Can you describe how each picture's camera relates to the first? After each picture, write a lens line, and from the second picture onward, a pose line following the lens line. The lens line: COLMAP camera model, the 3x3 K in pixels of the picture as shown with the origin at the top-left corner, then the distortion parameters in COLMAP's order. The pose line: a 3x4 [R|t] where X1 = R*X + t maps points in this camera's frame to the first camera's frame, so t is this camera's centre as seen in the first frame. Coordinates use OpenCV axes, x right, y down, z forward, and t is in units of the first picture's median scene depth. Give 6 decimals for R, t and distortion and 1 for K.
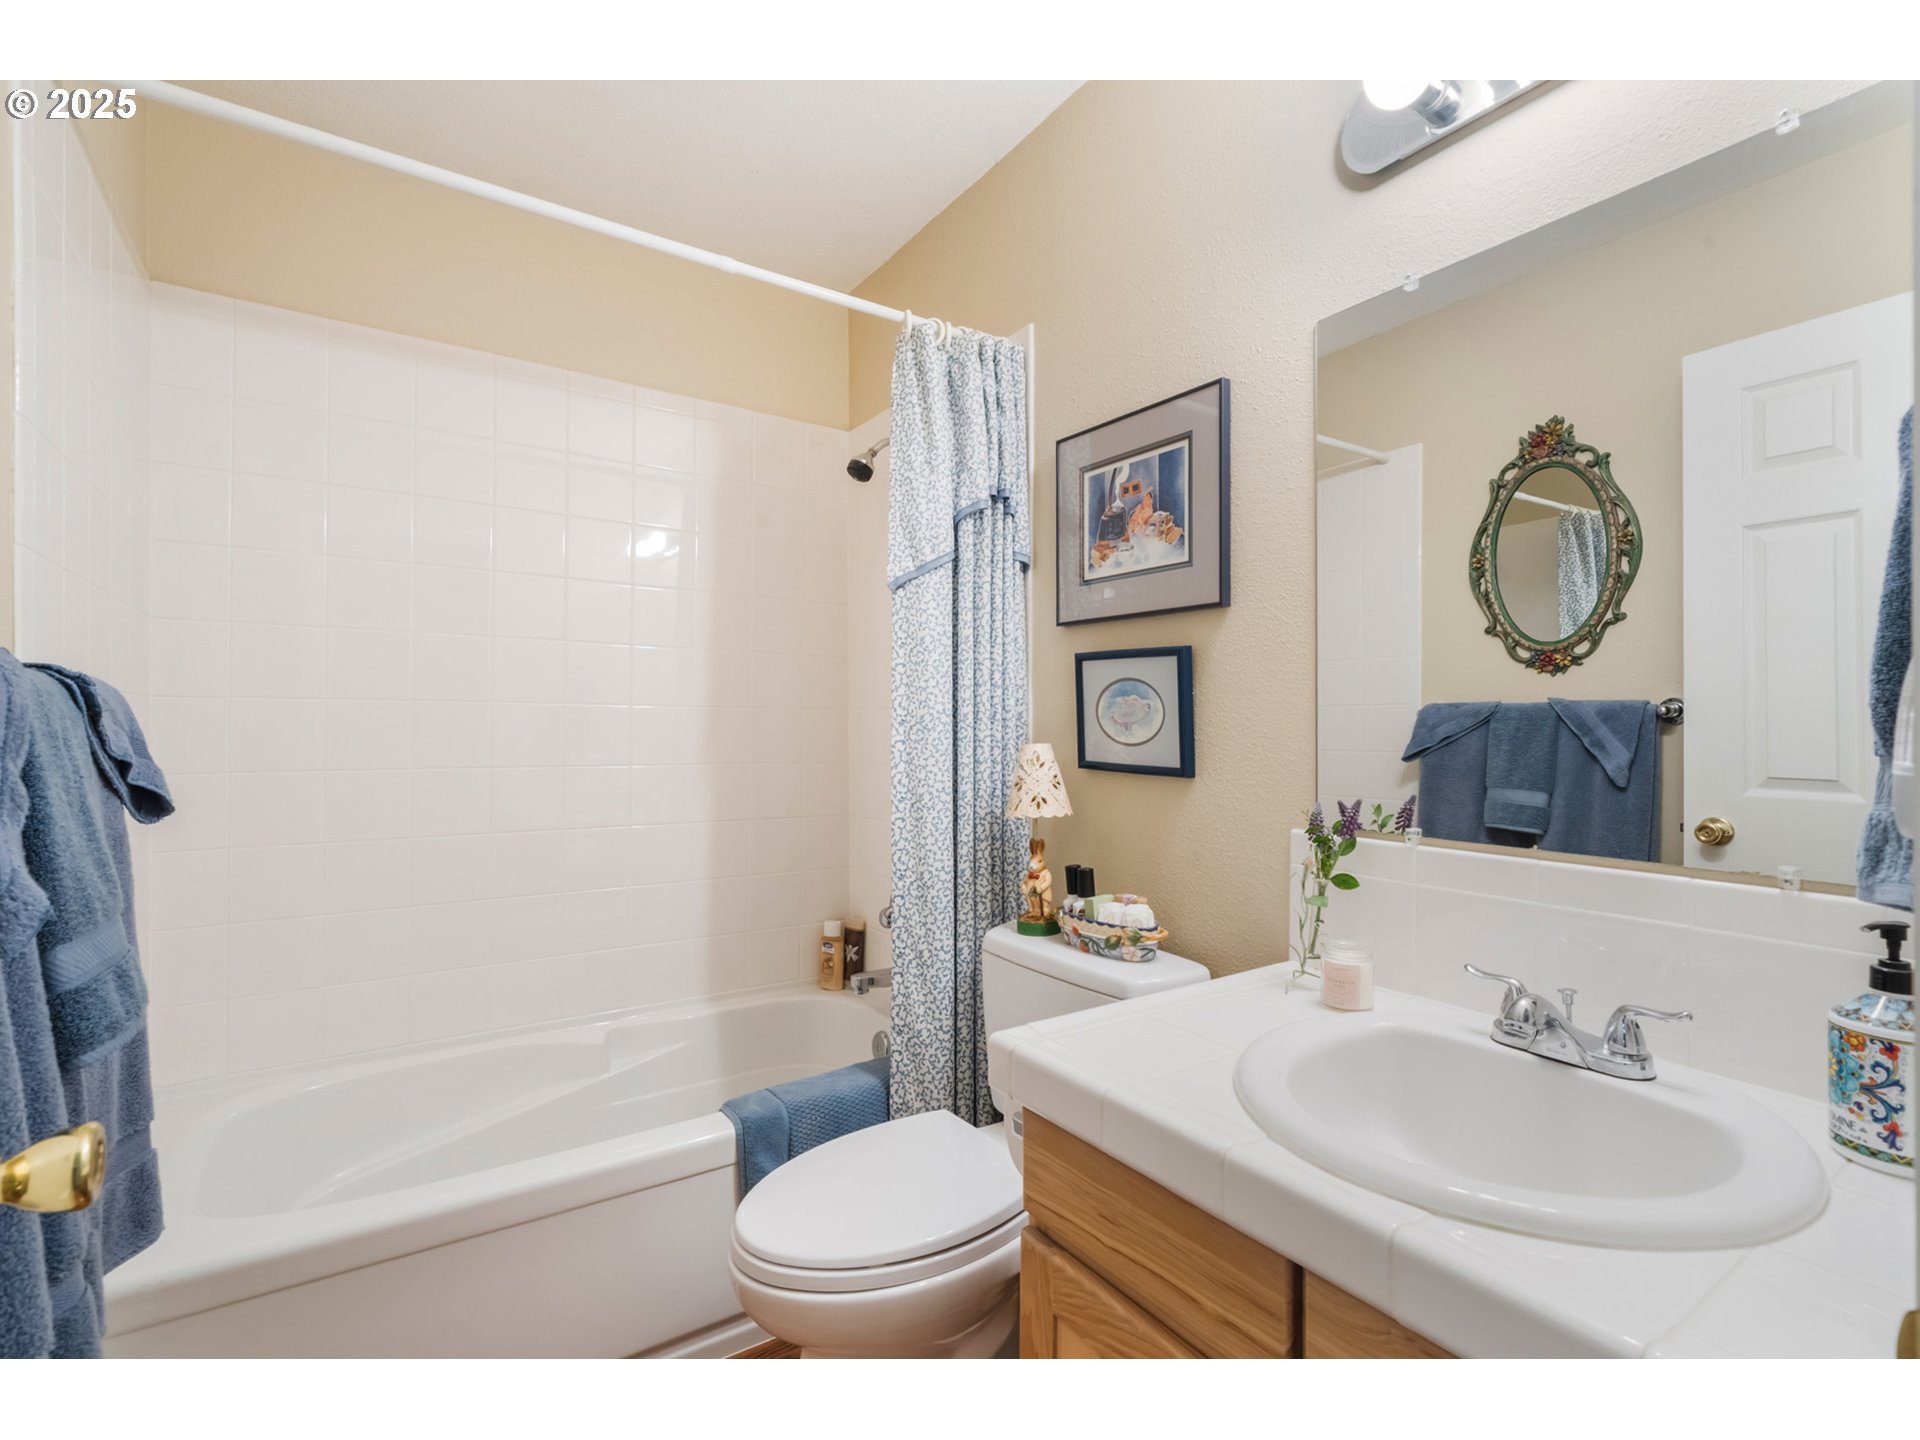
lens RADIAL K [[893.1, 0, 981.8], [0, 893.1, 724.3], [0, 0, 1]] dist [0.000409, 0.000022]
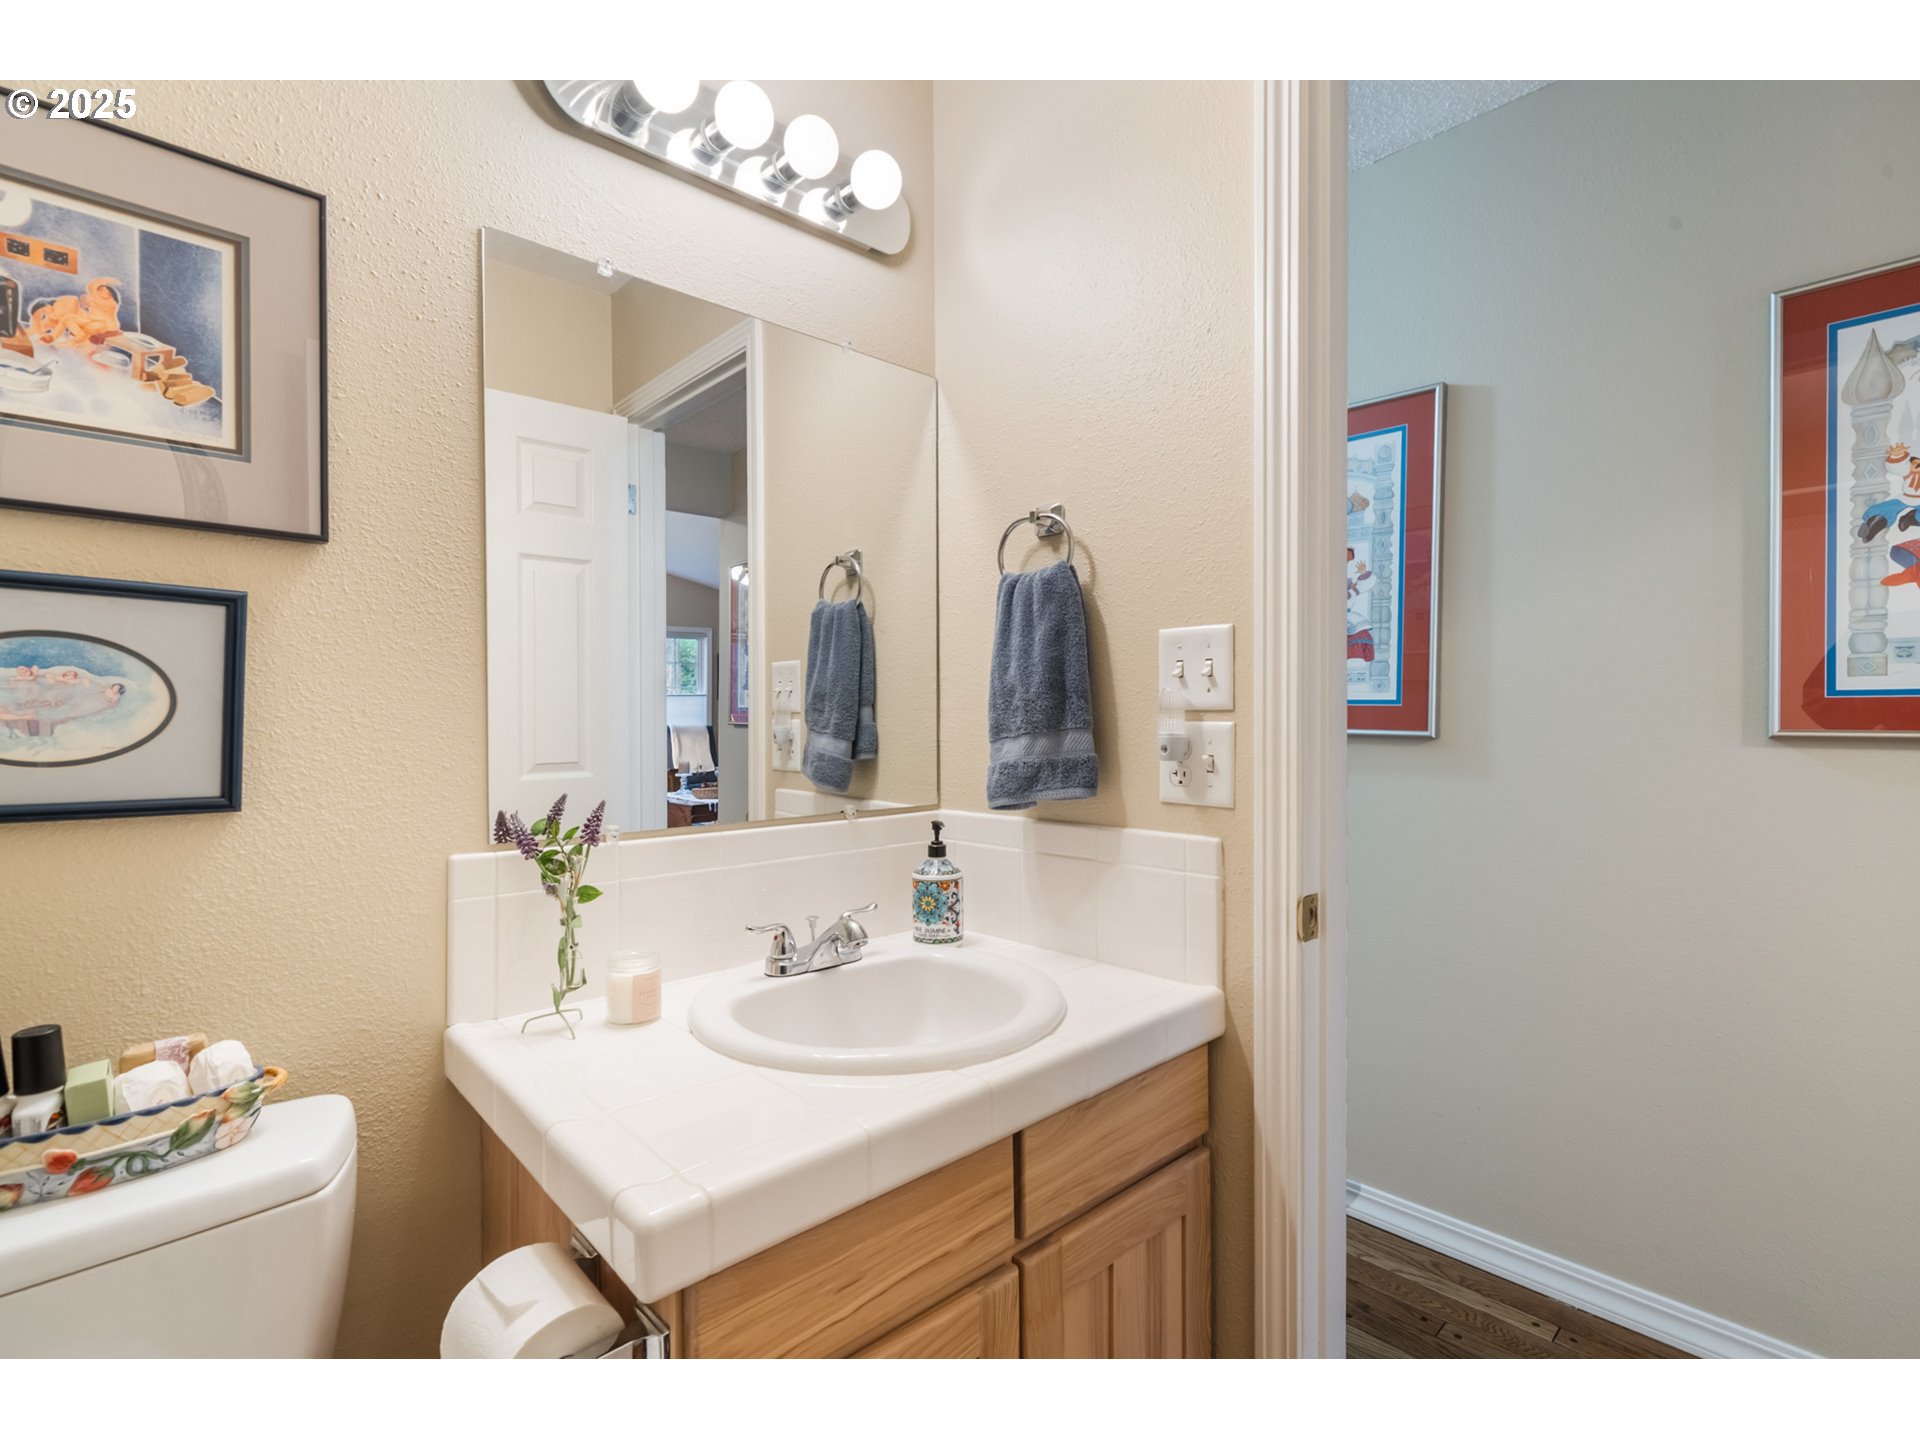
lens RADIAL K [[893.1, 0, 981.8], [0, 893.1, 724.3], [0, 0, 1]] dist [0.000409, 0.000022]
pose [[-0.155330, -0.006936, 0.987838, -0.451245], [0.006746, 0.999945, 0.008082, -0.000061], [-0.987840, 0.007919, -0.155274, 0.612805]]
